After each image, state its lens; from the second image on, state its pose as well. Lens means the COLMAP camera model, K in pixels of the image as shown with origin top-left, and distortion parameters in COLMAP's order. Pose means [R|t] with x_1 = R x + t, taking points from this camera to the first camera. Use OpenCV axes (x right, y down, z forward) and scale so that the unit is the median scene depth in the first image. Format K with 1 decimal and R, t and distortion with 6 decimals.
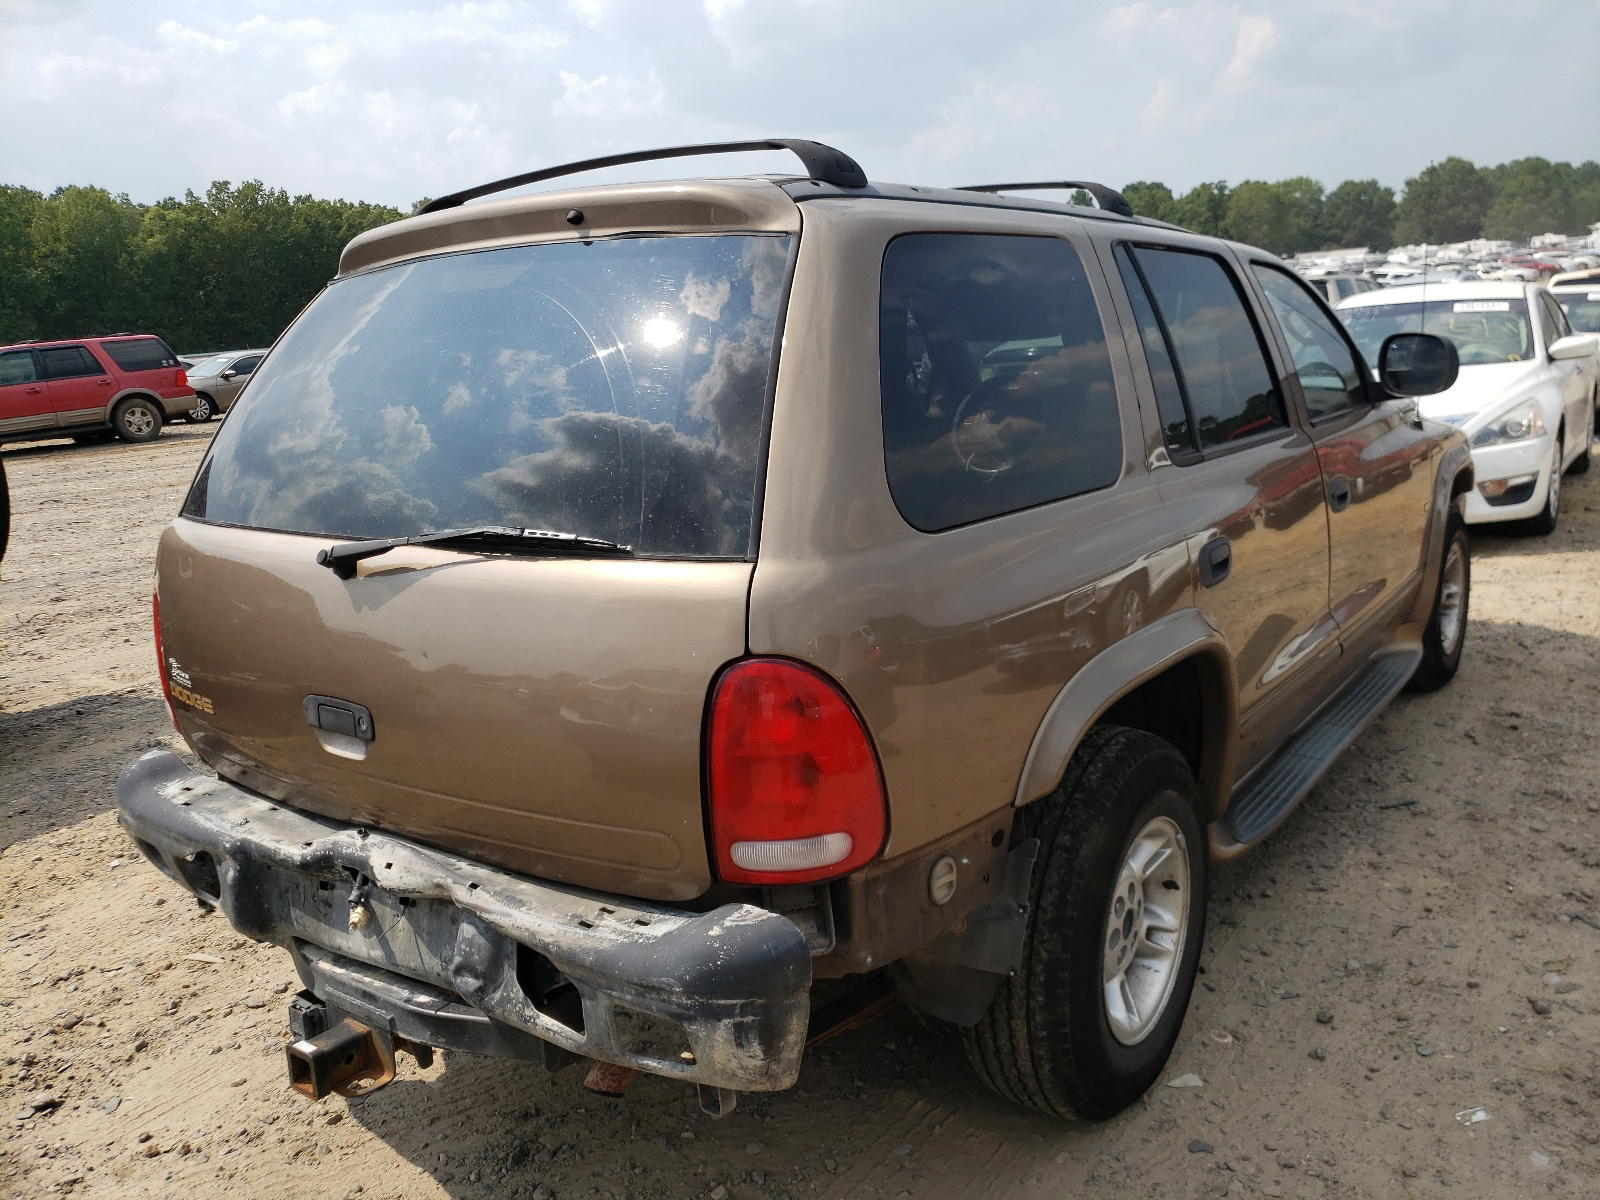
lens RADIAL K [[1281.9, 0, 797.4], [0, 1281.9, 589.3], [0, 0, 1]] dist [0.018429, -0.018212]
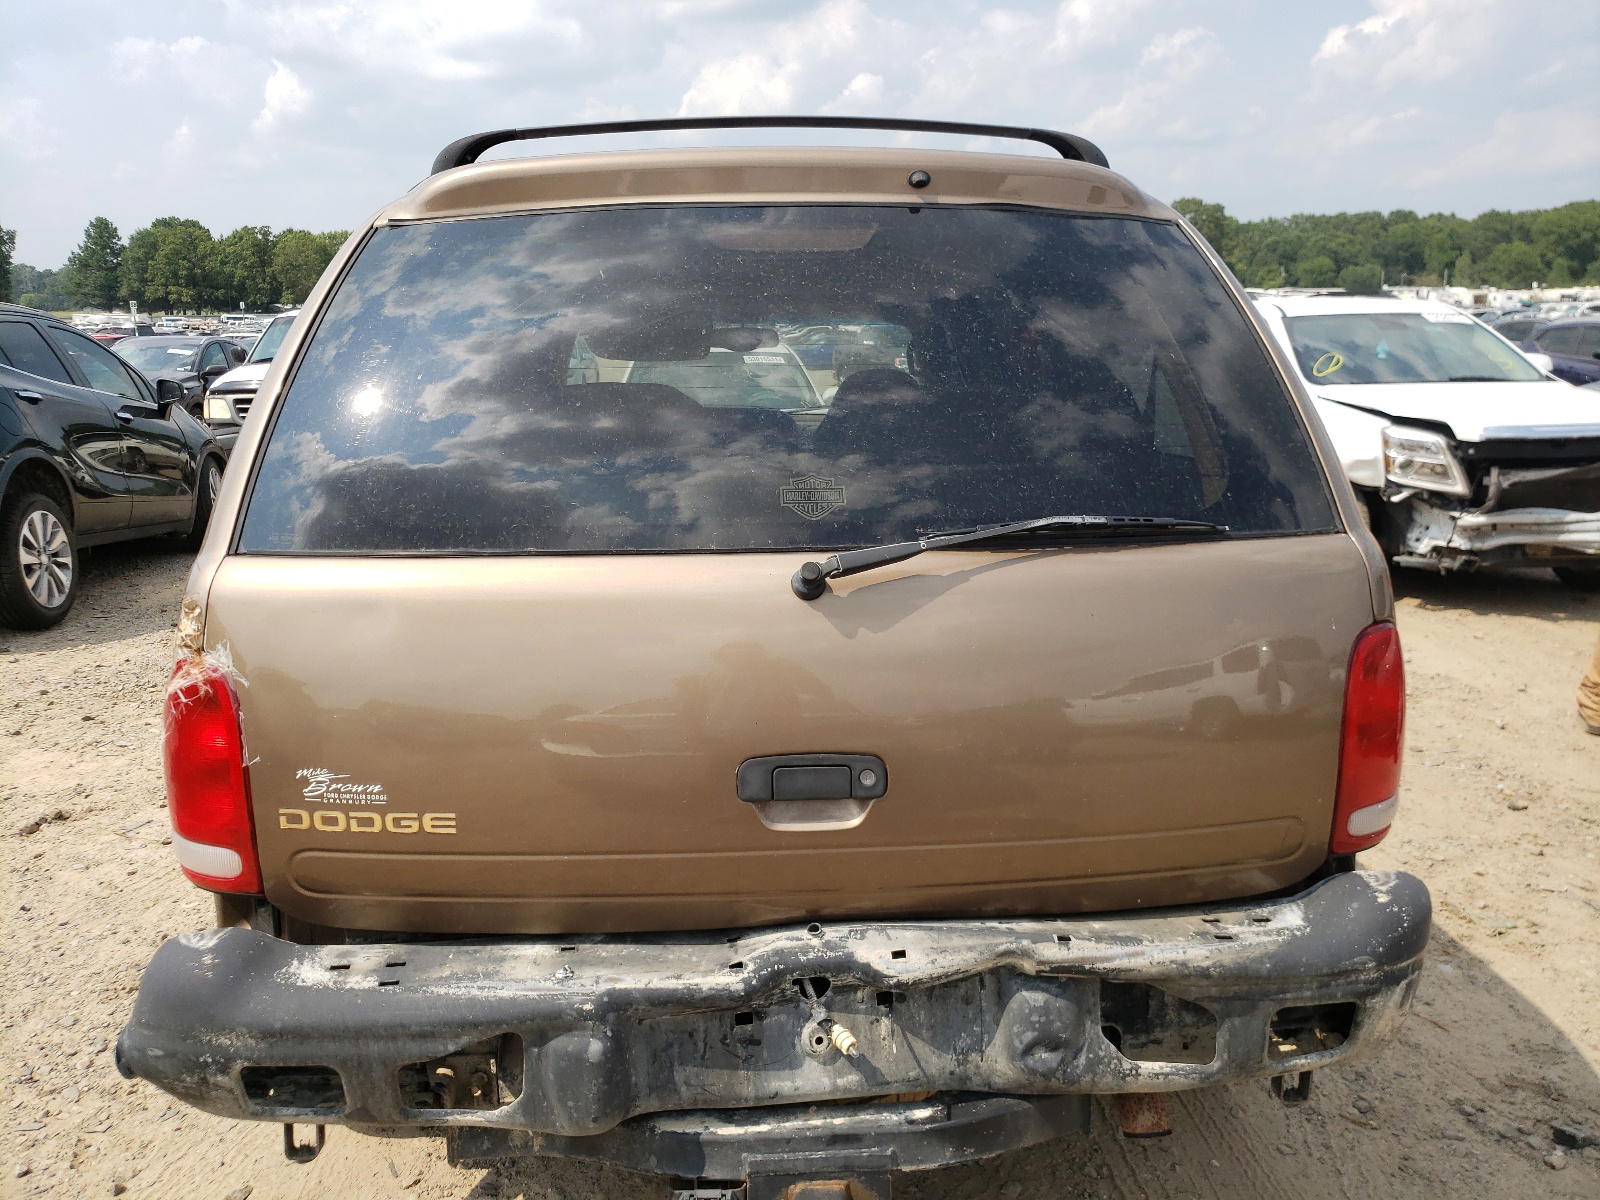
lens RADIAL K [[1281.9, 0, 811.2], [0, 1281.9, 566.7], [0, 0, 1]] dist [0.018429, -0.018212]
pose [[0.766451, -0.067978, 0.638695, -0.839773], [0.101895, 0.994660, -0.016411, -0.013895], [-0.634169, 0.077658, 0.769285, 0.405546]]
